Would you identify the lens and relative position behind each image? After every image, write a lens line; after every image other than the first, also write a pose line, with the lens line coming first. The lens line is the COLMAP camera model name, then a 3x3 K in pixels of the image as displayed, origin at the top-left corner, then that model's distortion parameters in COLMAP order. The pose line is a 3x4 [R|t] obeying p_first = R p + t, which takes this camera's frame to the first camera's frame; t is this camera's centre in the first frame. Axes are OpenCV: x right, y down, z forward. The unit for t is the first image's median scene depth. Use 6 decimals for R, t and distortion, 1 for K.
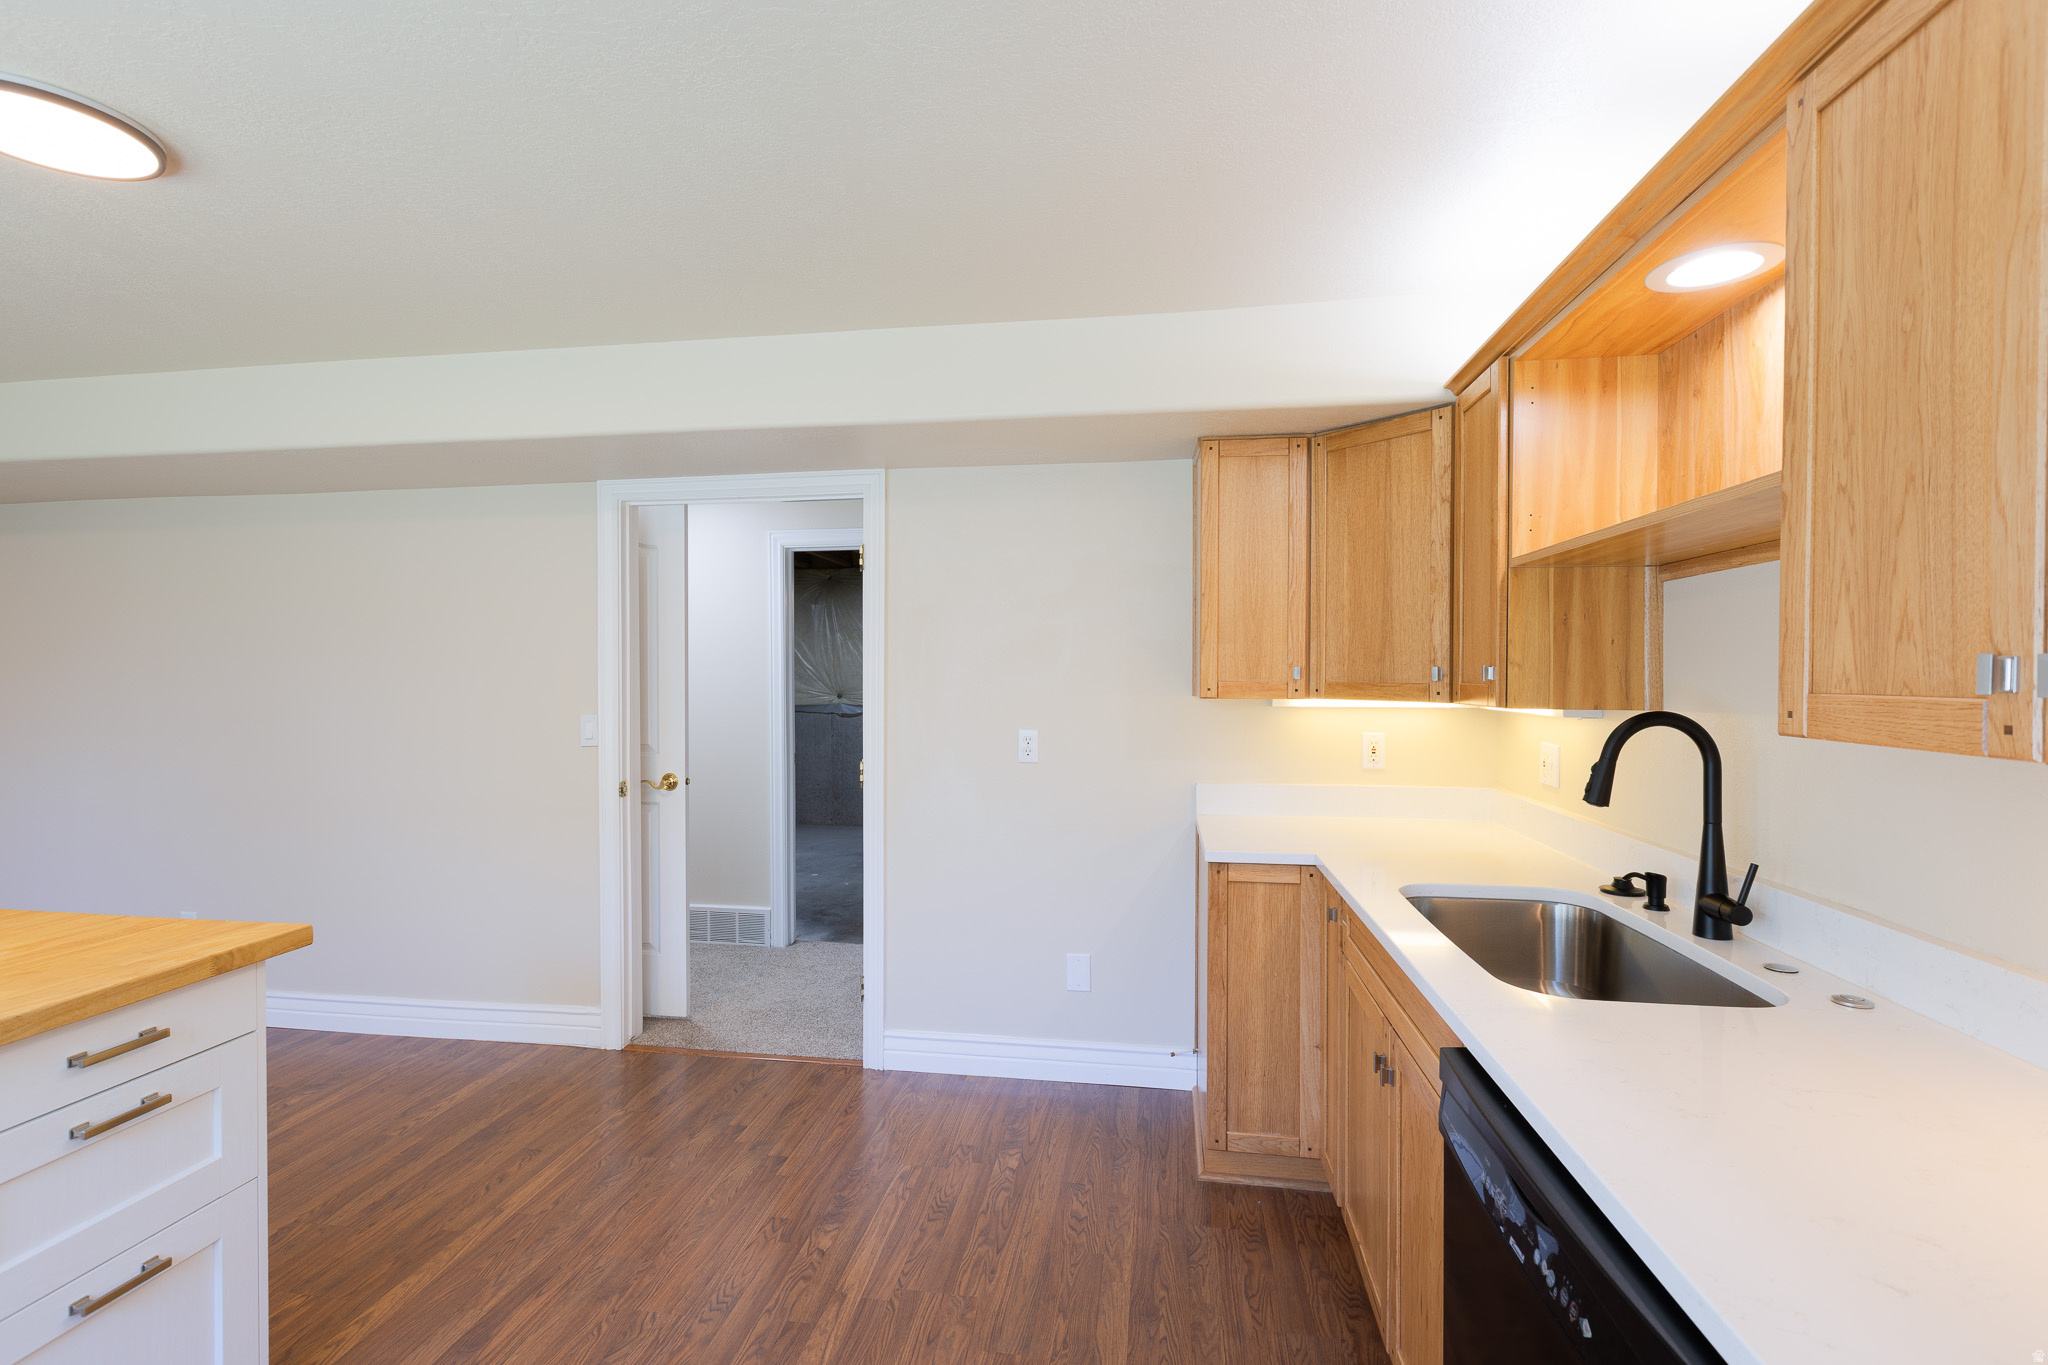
lens RADIAL K [[942.7, 0, 1012.2], [0, 942.7, 680.8], [0, 0, 1]] dist [-0.000774, -0.000084]
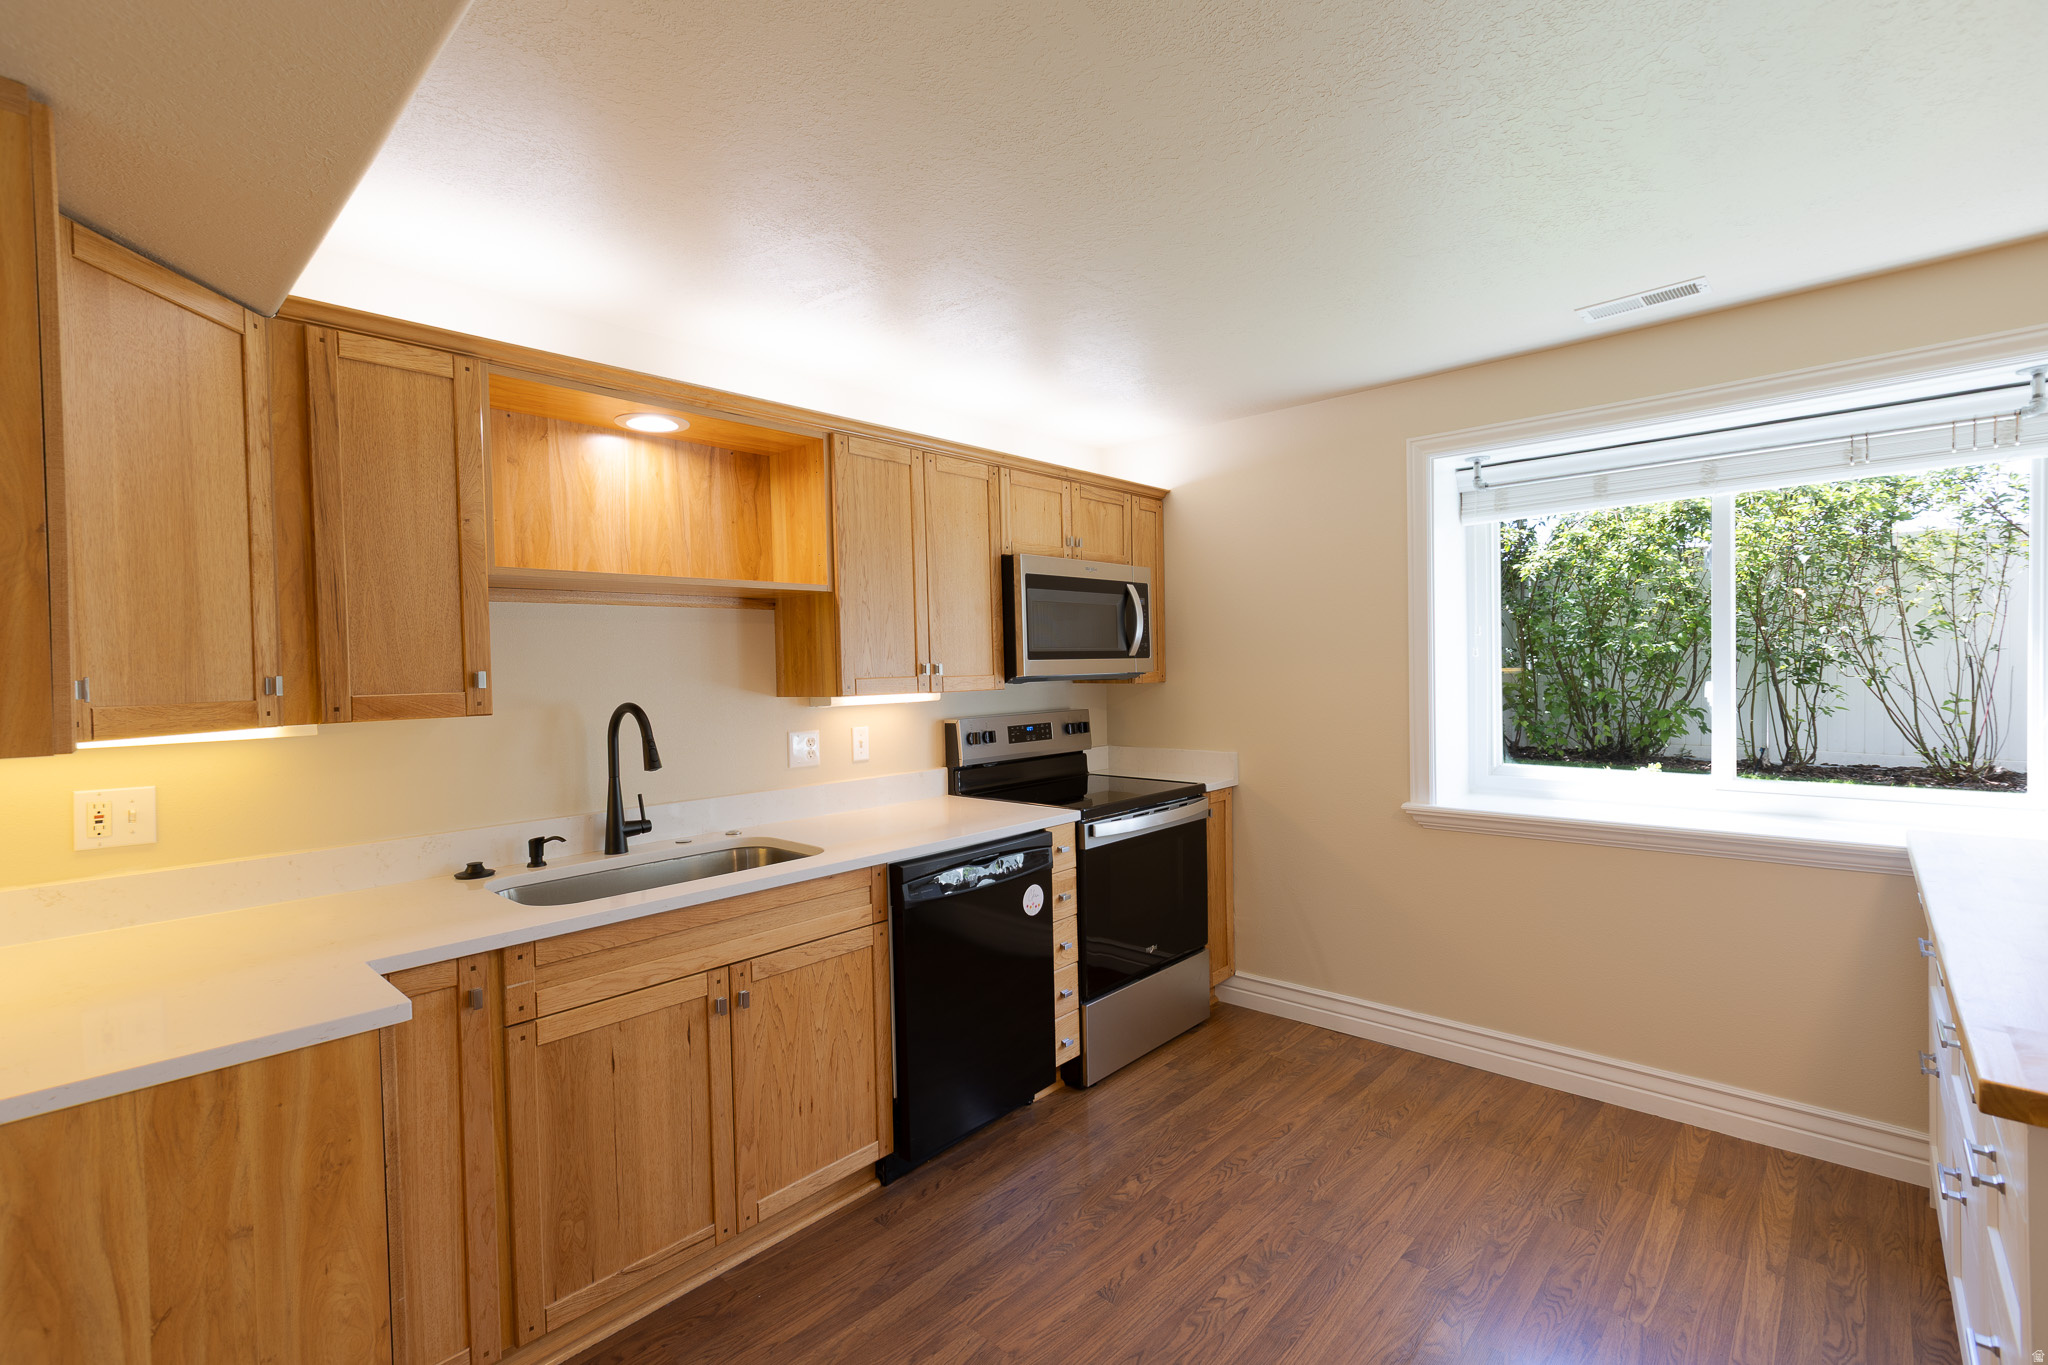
lens RADIAL K [[905.5, 0, 1024.0], [0, 905.5, 682.5], [0, 0, 1]] dist [0.000520, 0.000073]
pose [[-0.832927, 0.014830, 0.553185, -0.388346], [0.033050, 0.999190, 0.022977, -0.006803], [-0.552395, 0.037421, -0.832742, 1.206890]]
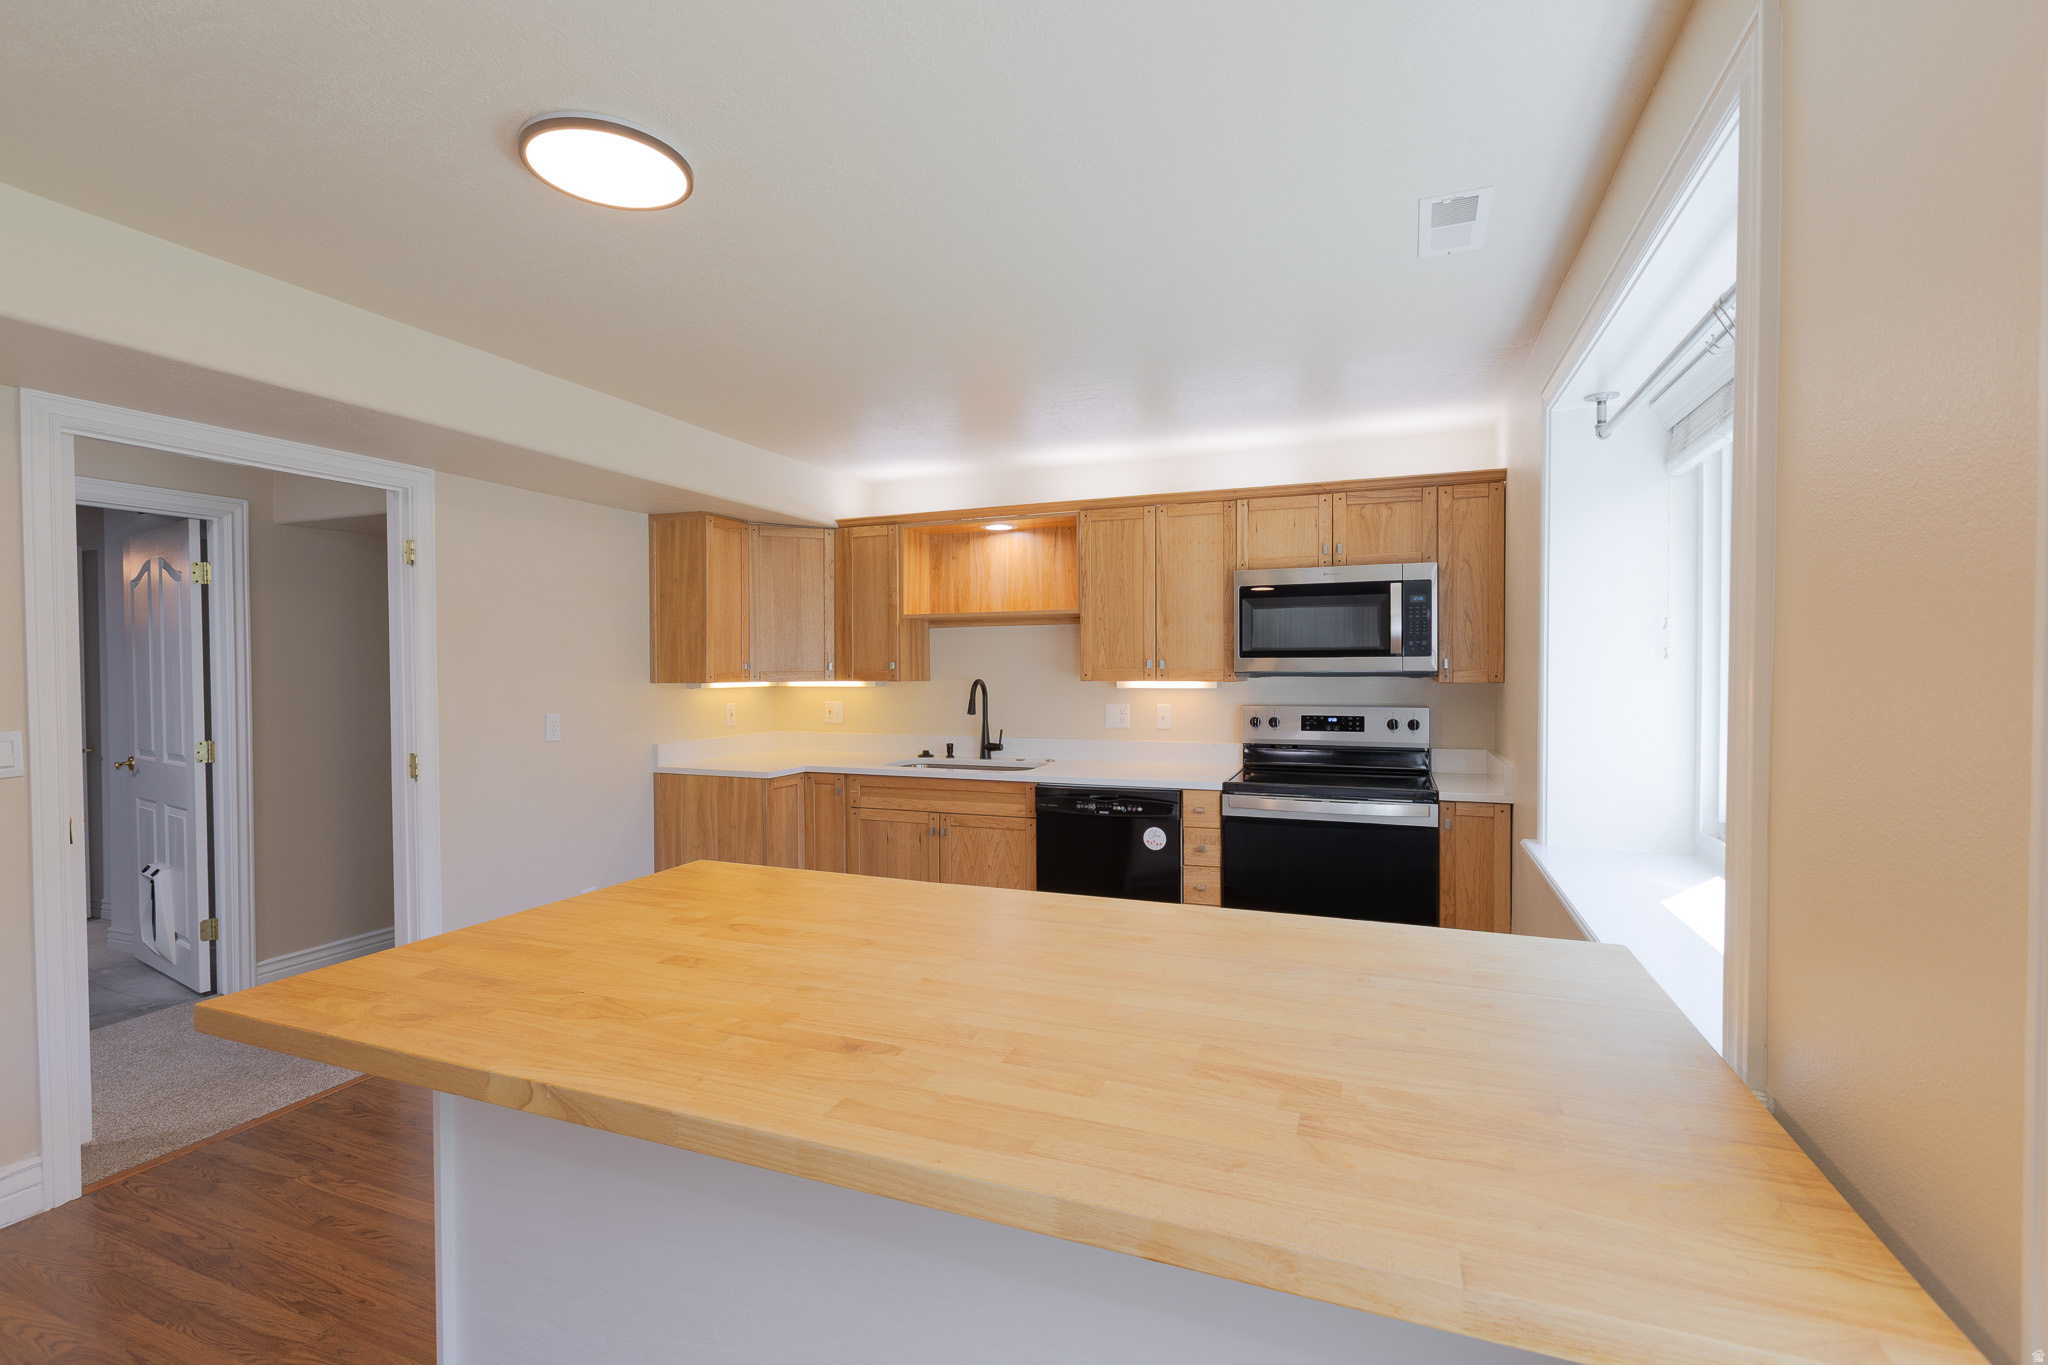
lens RADIAL K [[942.7, 0, 1012.2], [0, 942.7, 680.8], [0, 0, 1]] dist [-0.000774, -0.000084]
pose [[0.213087, -0.016087, 0.976901, -1.312225], [0.014961, 0.999801, 0.013200, 0.001991], [-0.976919, 0.011802, 0.213285, 0.208046]]
